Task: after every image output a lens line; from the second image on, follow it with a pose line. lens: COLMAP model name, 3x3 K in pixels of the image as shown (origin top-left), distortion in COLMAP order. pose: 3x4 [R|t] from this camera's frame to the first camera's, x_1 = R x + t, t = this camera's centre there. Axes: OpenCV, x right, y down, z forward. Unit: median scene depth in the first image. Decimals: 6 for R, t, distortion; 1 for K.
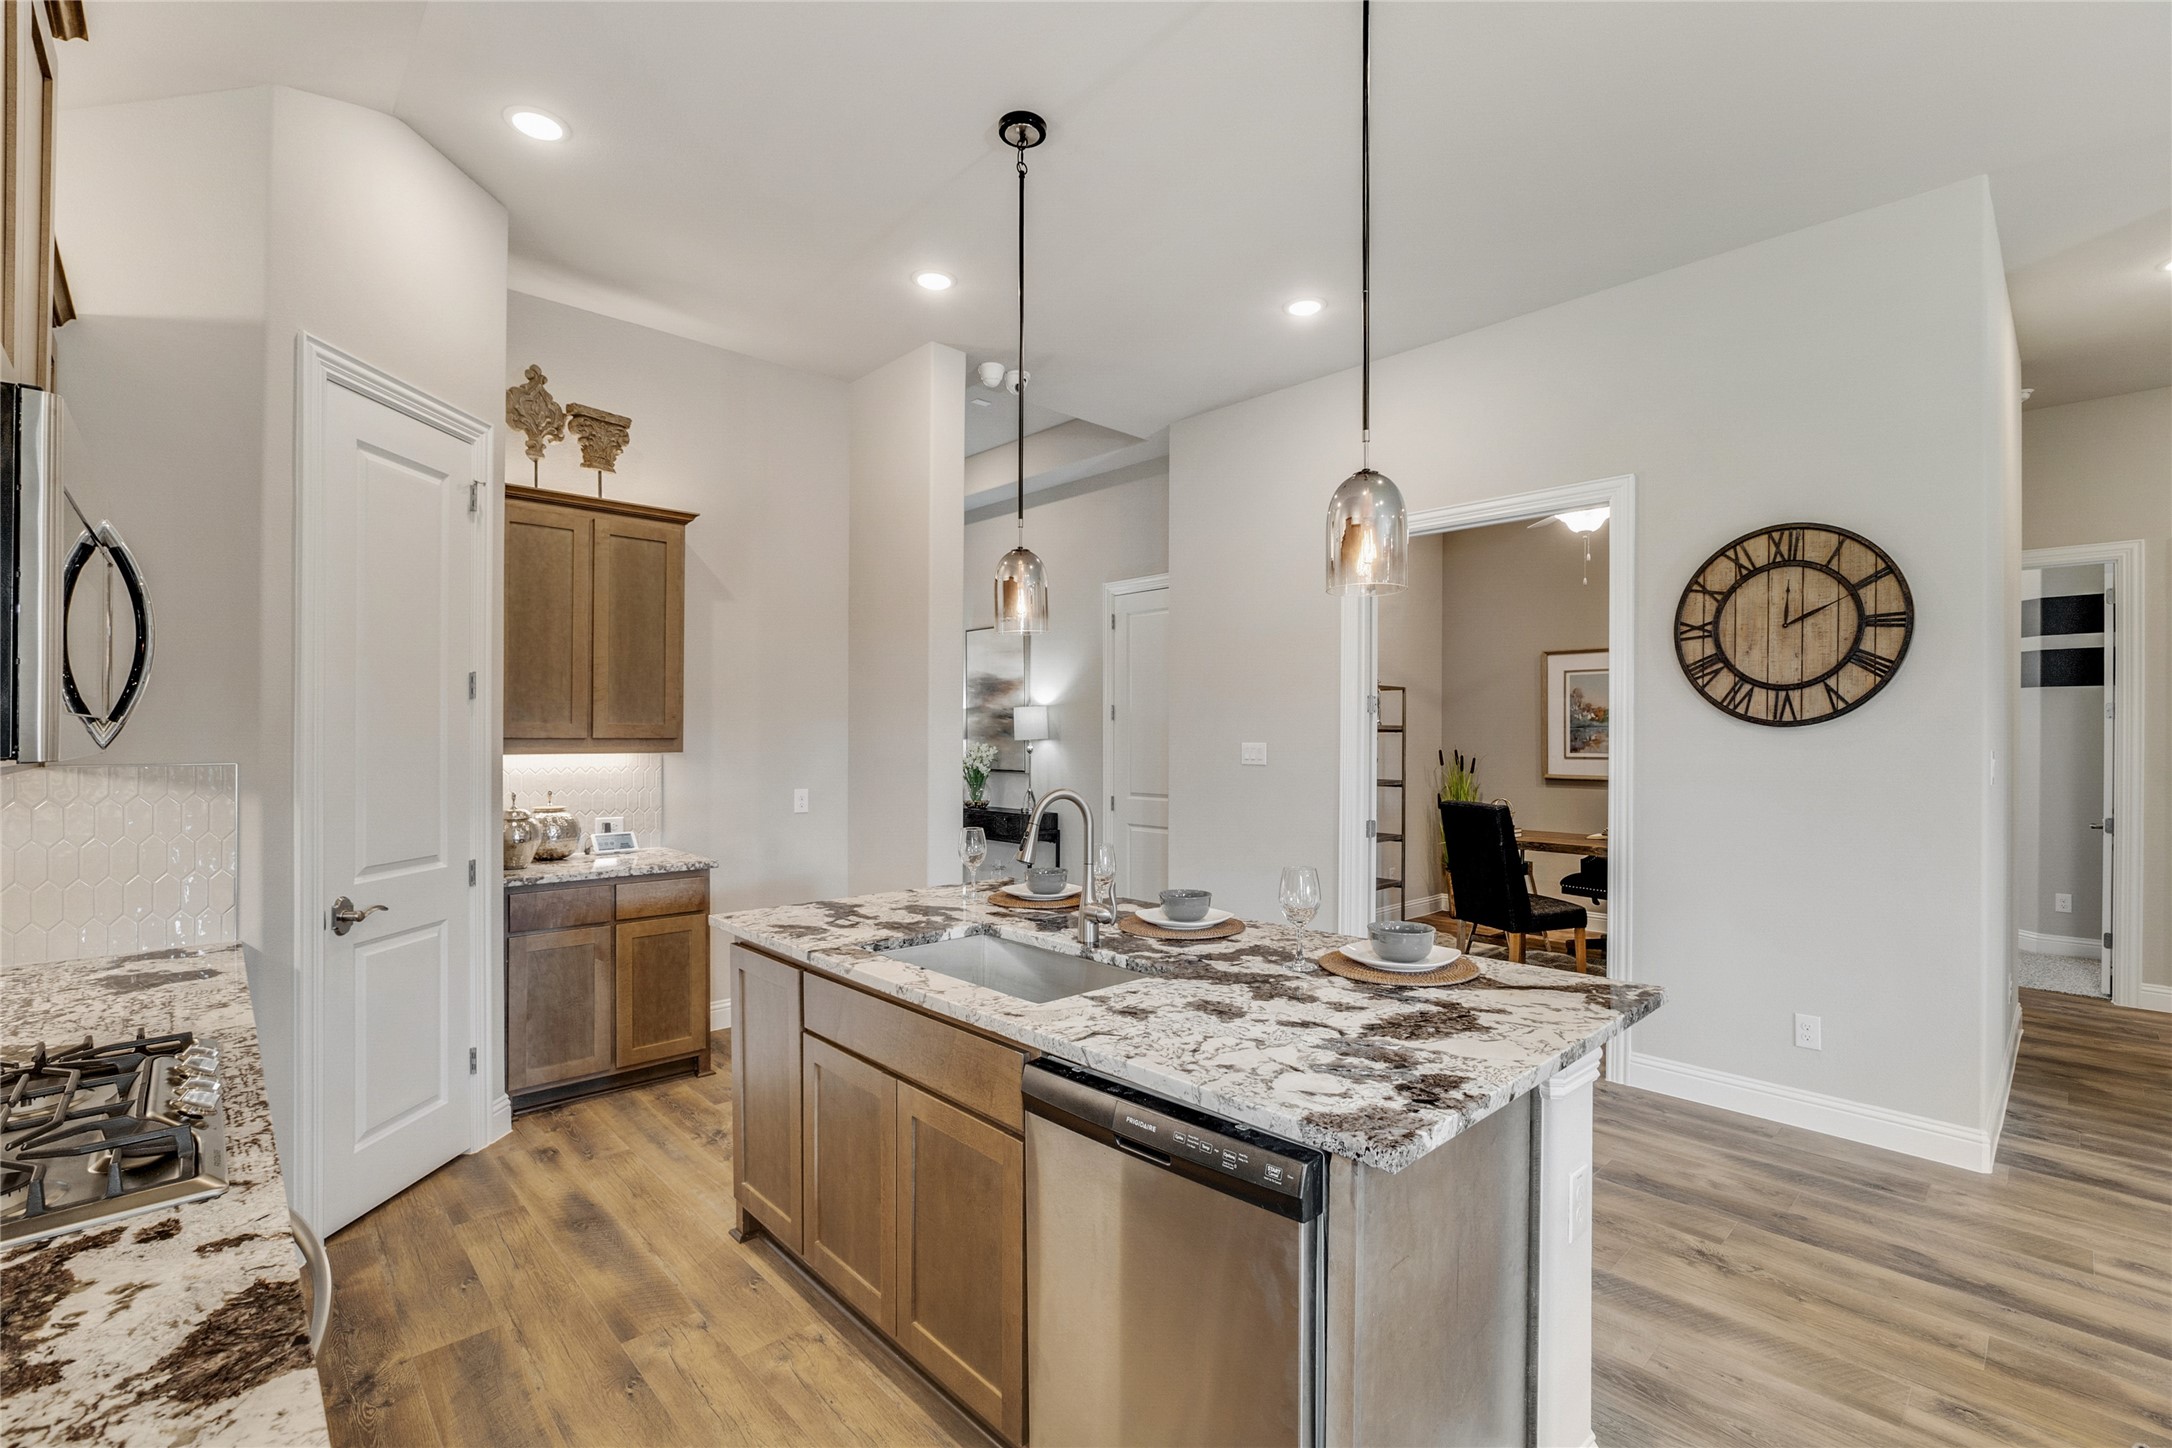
lens RADIAL K [[949.6, 0, 1125.3], [0, 949.6, 735.5], [0, 0, 1]] dist [-0.024118, 0.000694]
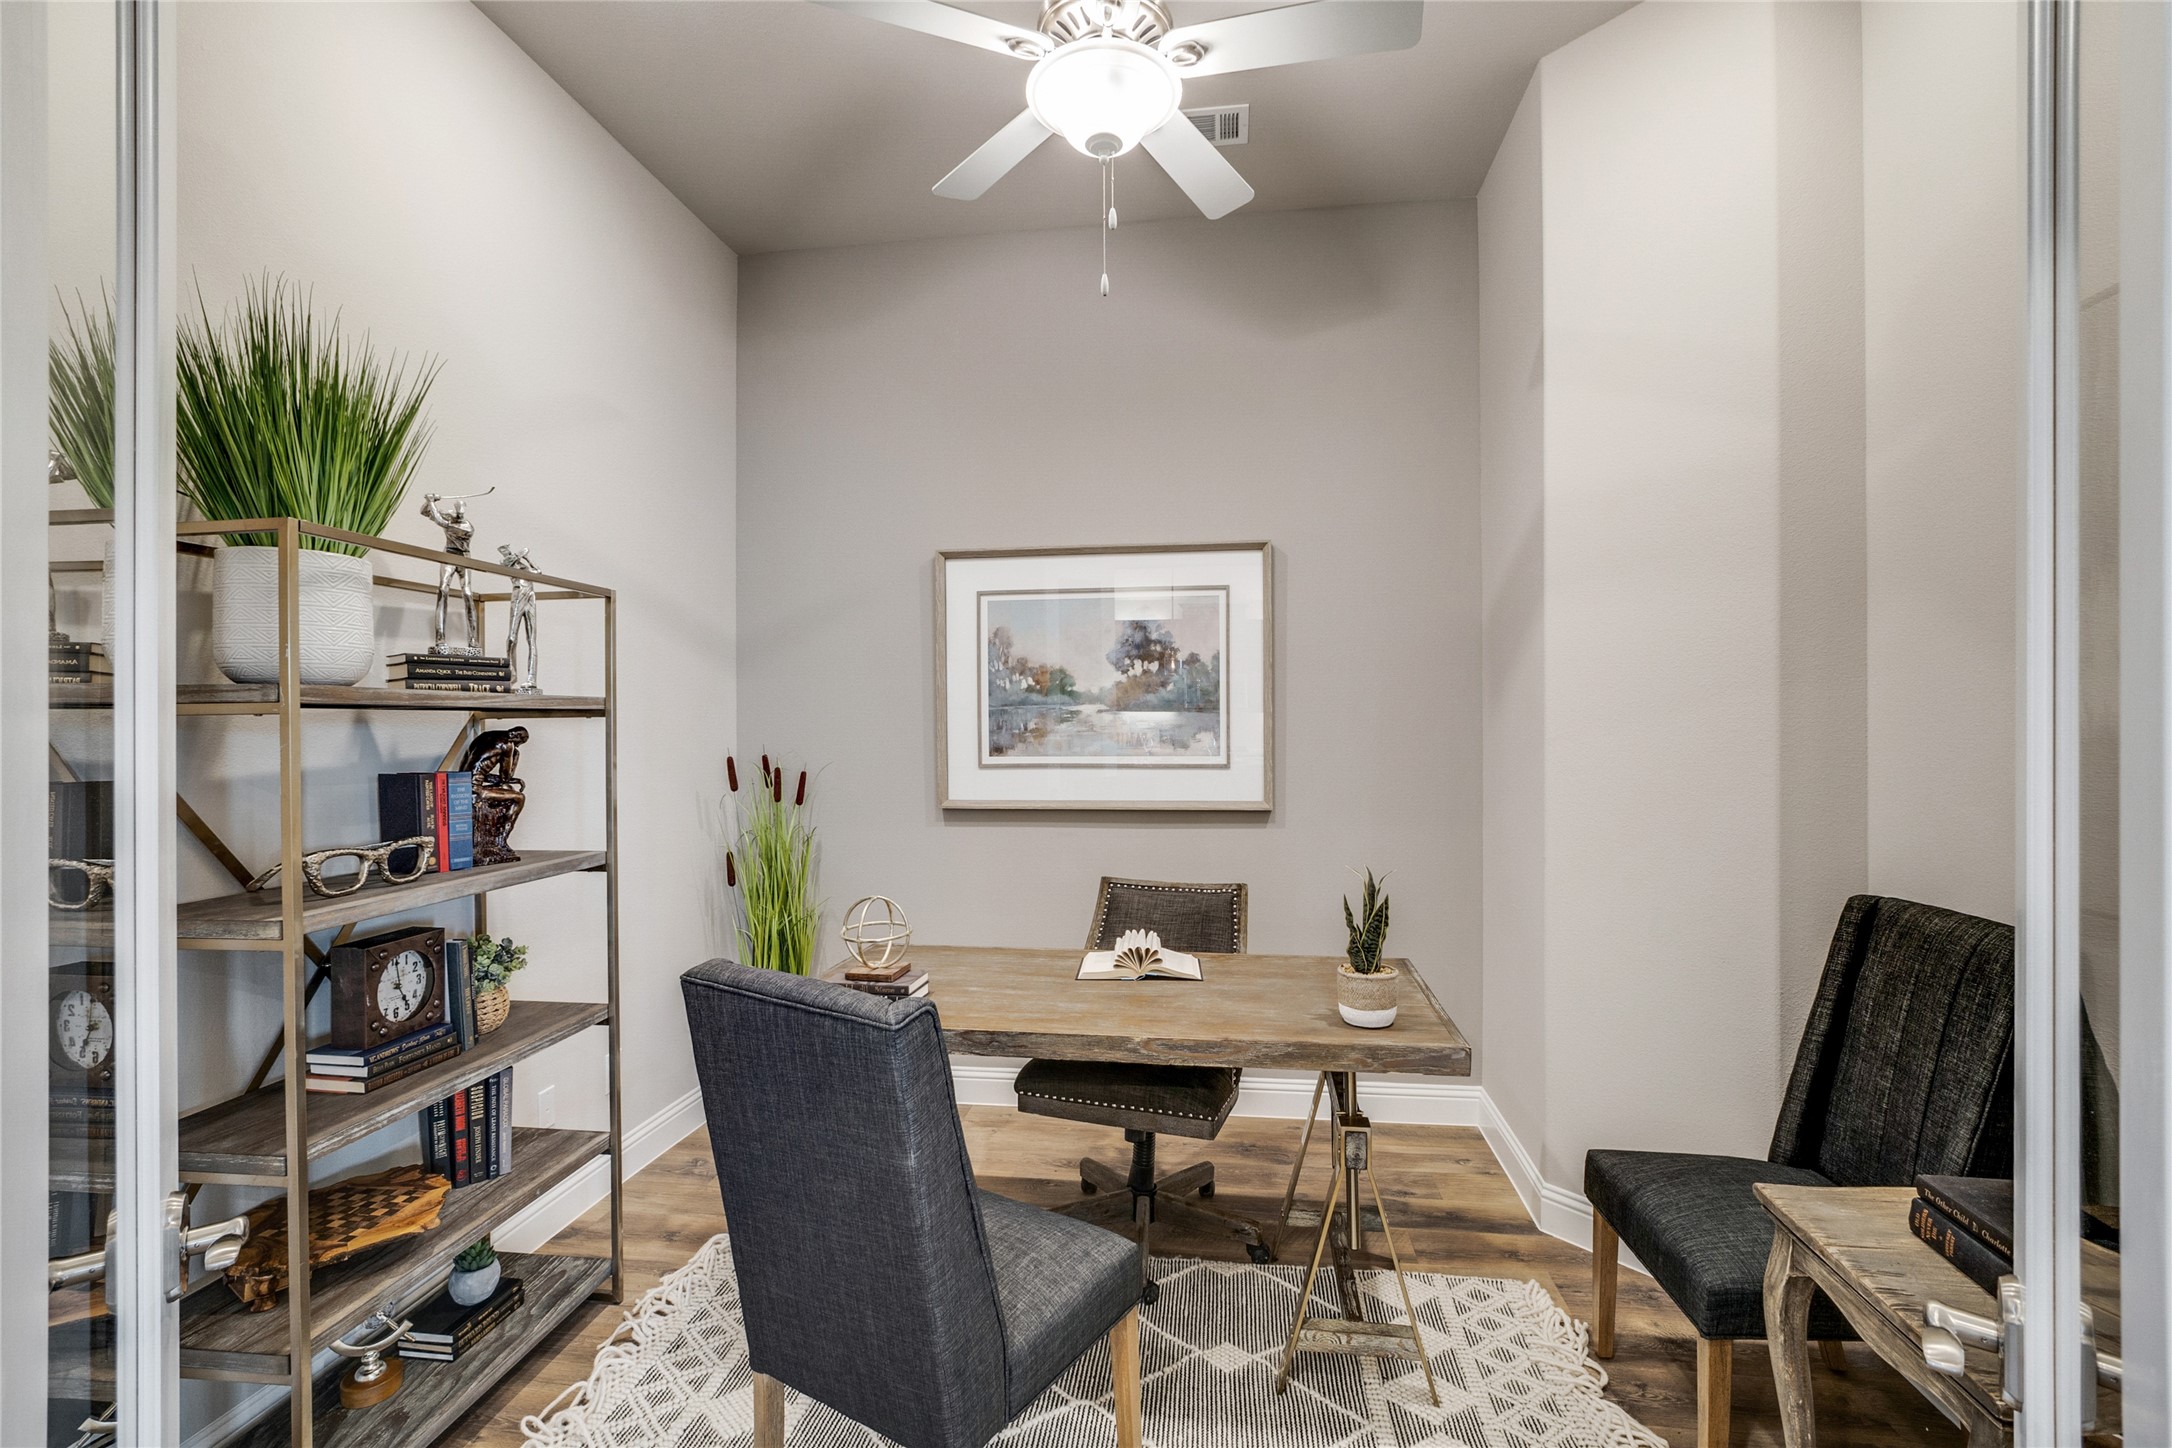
lens RADIAL K [[949.6, 0, 1080.0], [0, 949.6, 725.9], [0, 0, 1]] dist [-0.024118, 0.000694]
pose [[0.799831, -0.012454, 0.600096, 0.206144], [0.011425, 0.999919, 0.005524, 0.000032], [-0.600116, 0.002438, 0.799909, 0.567416]]
